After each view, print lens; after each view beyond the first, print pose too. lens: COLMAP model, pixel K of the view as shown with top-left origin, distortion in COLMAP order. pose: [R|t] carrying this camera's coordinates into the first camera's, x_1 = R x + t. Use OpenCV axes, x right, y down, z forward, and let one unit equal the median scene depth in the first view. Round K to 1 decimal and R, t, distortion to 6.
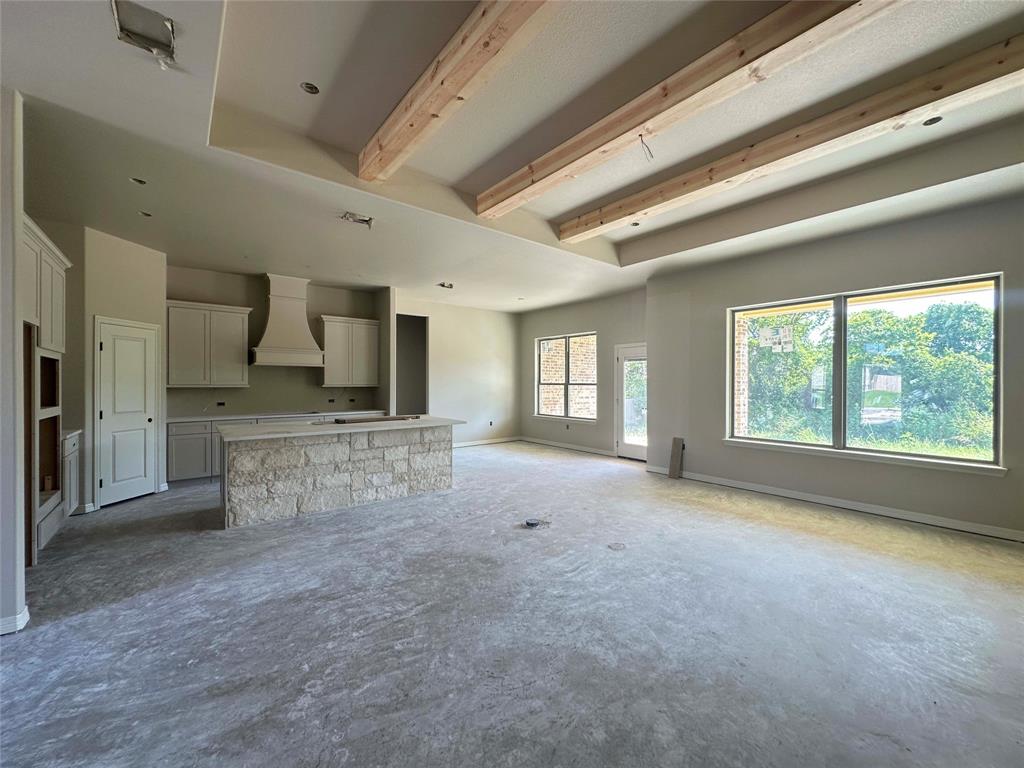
lens RADIAL K [[408.9, 0, 512.1], [0, 408.9, 382.1], [0, 0, 1]] dist [-0.003462, 0.001008]
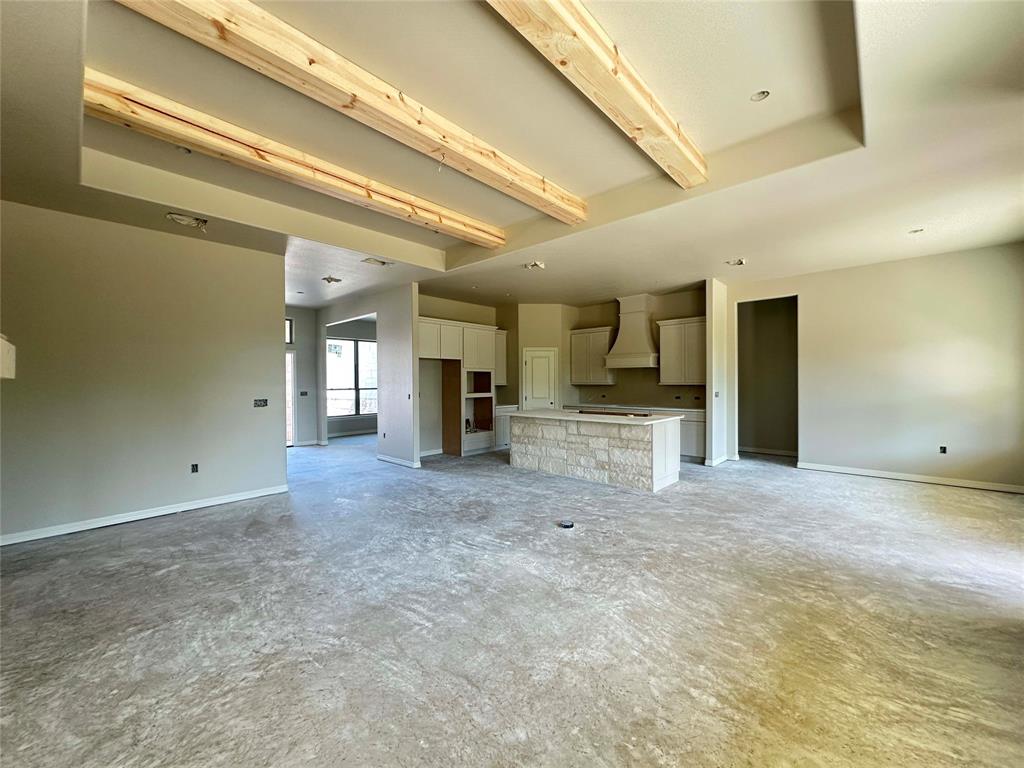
lens RADIAL K [[408.9, 0, 510.6], [0, 408.9, 384.5], [0, 0, 1]] dist [-0.003462, 0.001008]
pose [[0.139395, 0.006995, -0.990212, 0.945954], [0.008678, 0.999928, 0.008285, -0.003020], [0.990199, -0.009748, 0.139325, 0.687594]]
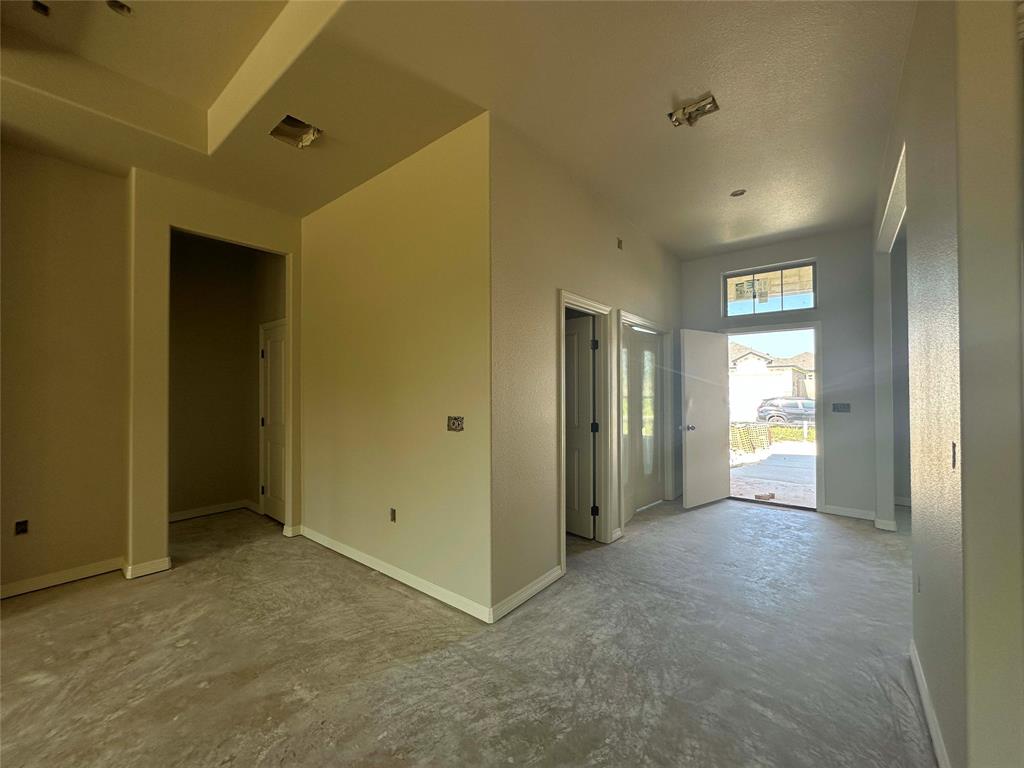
lens RADIAL K [[408.9, 0, 513.1], [0, 408.9, 385.8], [0, 0, 1]] dist [-0.003462, 0.001008]
pose [[-0.977259, 0.001938, -0.212042, -0.289718], [0.003714, 0.999961, -0.007975, 0.003026], [0.212018, -0.008581, -0.977228, 0.745466]]
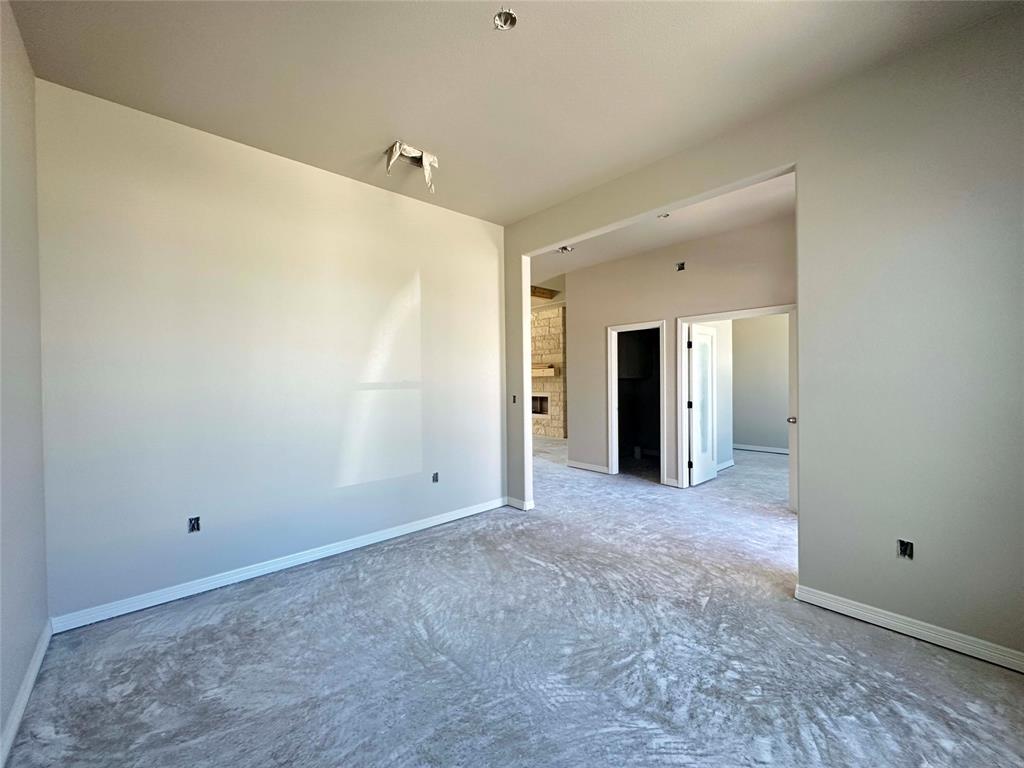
lens RADIAL K [[408.9, 0, 511.4], [0, 408.9, 382.9], [0, 0, 1]] dist [-0.003462, 0.001008]
pose [[-0.056585, -0.009534, 0.998352, -1.879696], [0.010607, 0.999892, 0.010150, 0.001331], [-0.998341, 0.011164, -0.056477, 0.474661]]
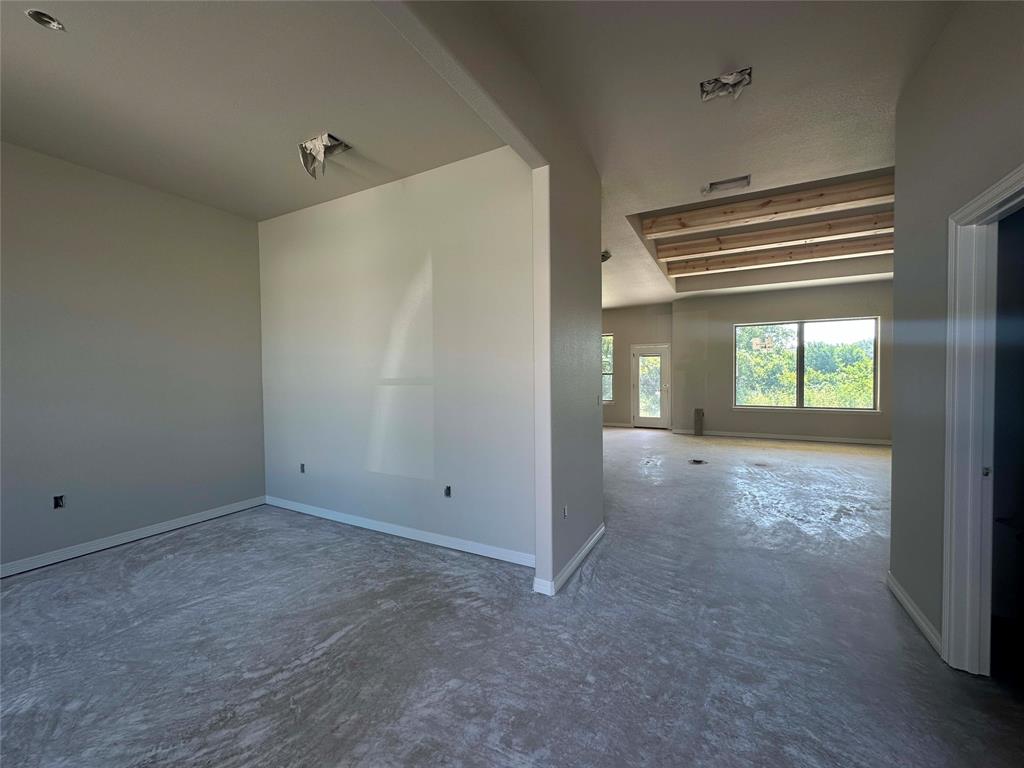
lens RADIAL K [[408.9, 0, 513.6], [0, 408.9, 381.3], [0, 0, 1]] dist [-0.003462, 0.001008]
pose [[0.920960, -0.017351, 0.389270, -1.143790], [0.010265, 0.999742, 0.020276, -0.002082], [-0.389521, -0.014677, 0.920901, -0.161710]]
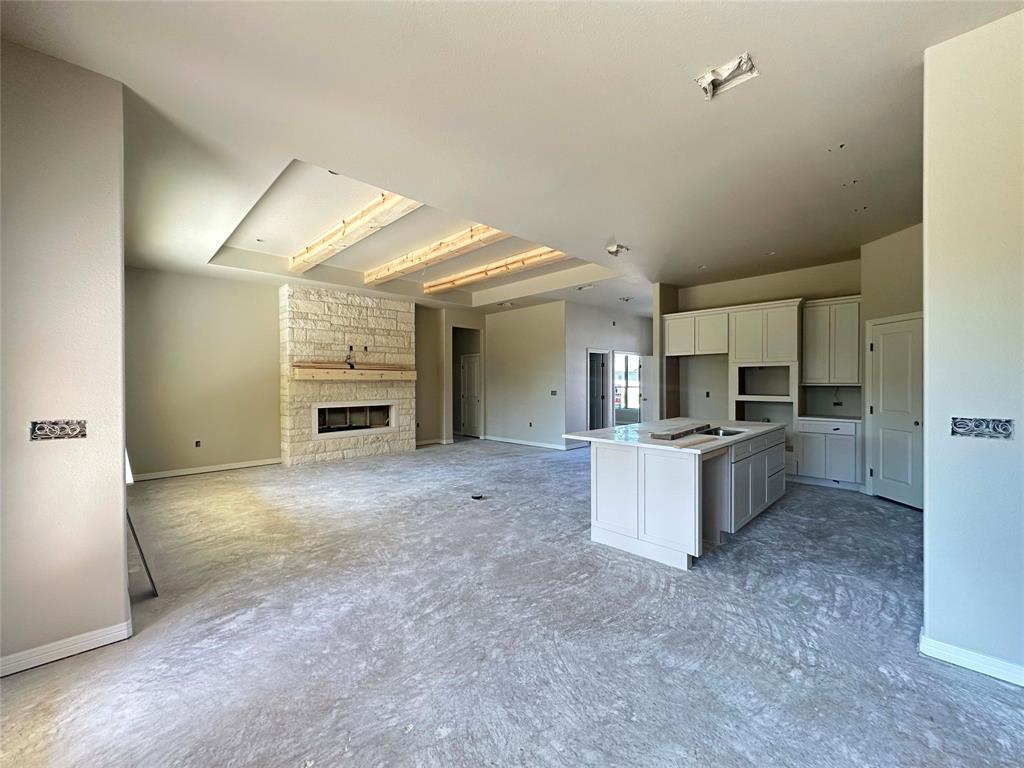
lens RADIAL K [[408.9, 0, 508.9], [0, 408.9, 385.7], [0, 0, 1]] dist [-0.003462, 0.001008]
pose [[-0.996119, 0.004090, -0.087925, 0.057128], [0.003483, 0.999969, 0.007060, 0.003784], [0.087951, 0.006726, -0.996102, 2.093023]]
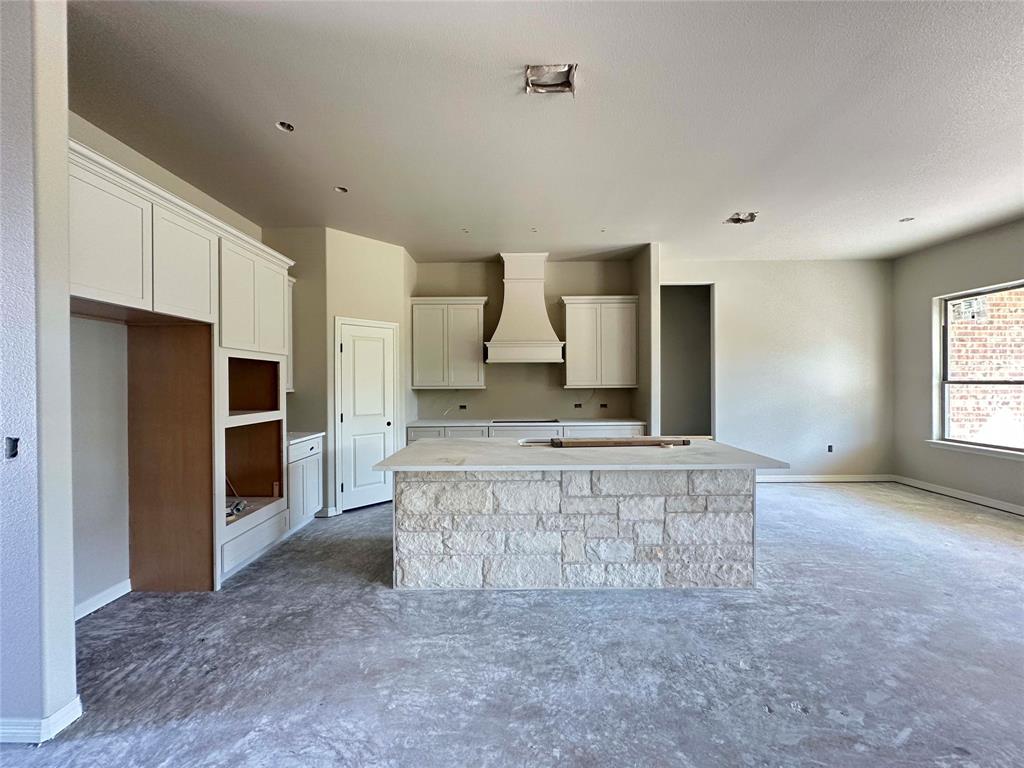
lens RADIAL K [[408.9, 0, 510.3], [0, 408.9, 383.6], [0, 0, 1]] dist [-0.003462, 0.001008]
pose [[0.773199, -0.003460, -0.634154, -0.074618], [0.008600, 0.999950, 0.005029, -0.003387], [0.634106, -0.009342, 0.773190, 0.520410]]
